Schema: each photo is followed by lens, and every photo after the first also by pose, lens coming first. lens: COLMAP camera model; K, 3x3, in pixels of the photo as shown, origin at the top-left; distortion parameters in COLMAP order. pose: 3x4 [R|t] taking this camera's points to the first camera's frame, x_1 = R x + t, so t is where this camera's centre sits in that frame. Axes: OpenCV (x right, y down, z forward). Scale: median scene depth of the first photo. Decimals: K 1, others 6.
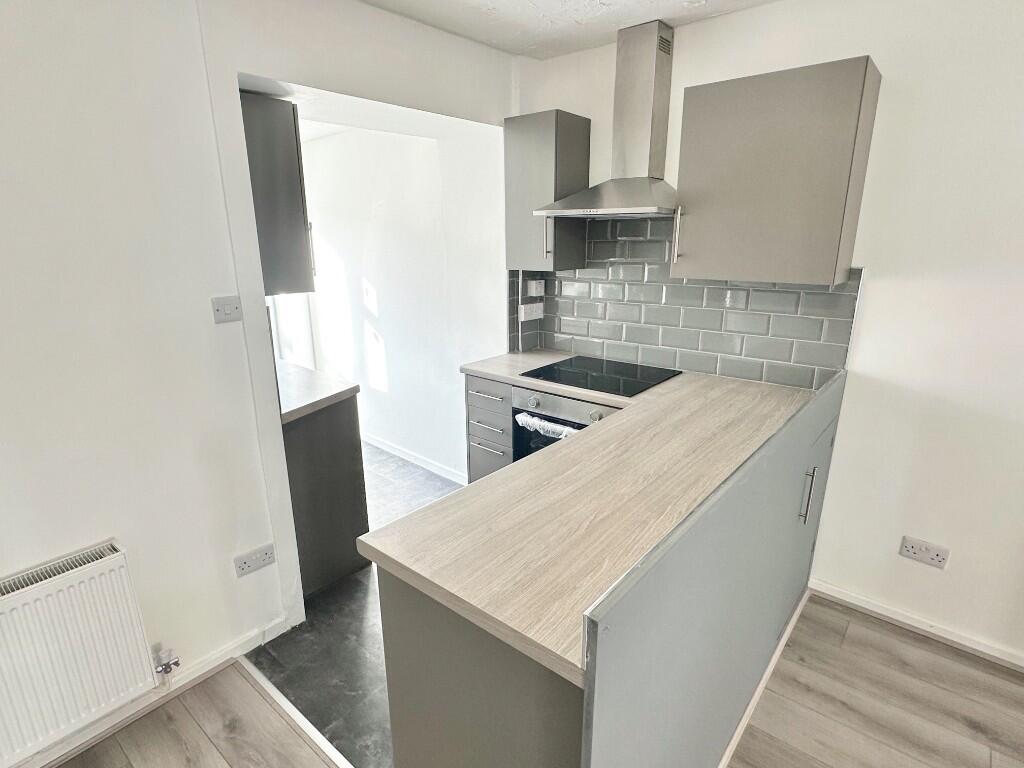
lens RADIAL K [[545.6, 0, 503.7], [0, 545.6, 388.3], [0, 0, 1]] dist [0.004647, -0.001222]
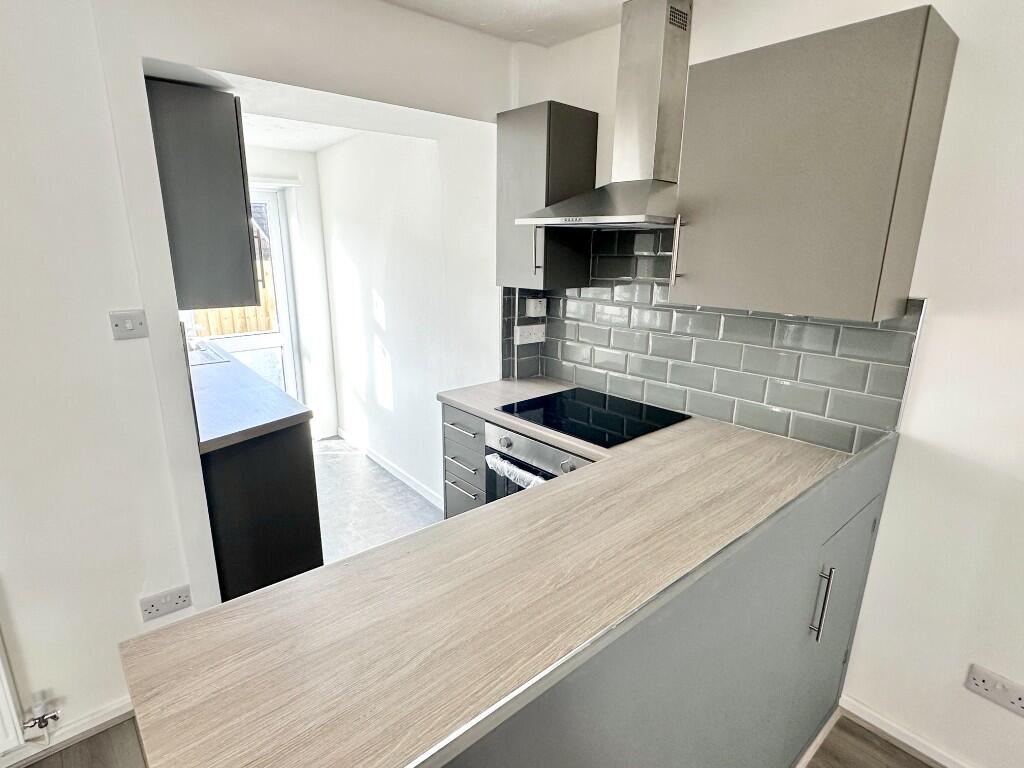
lens RADIAL K [[545.6, 0, 503.1], [0, 545.6, 391.2], [0, 0, 1]] dist [0.004647, -0.001222]
pose [[0.988741, 0.054134, -0.139504, 0.176978], [-0.056067, 0.998377, -0.009963, -0.048810], [0.138738, 0.017672, 0.990171, 0.163922]]
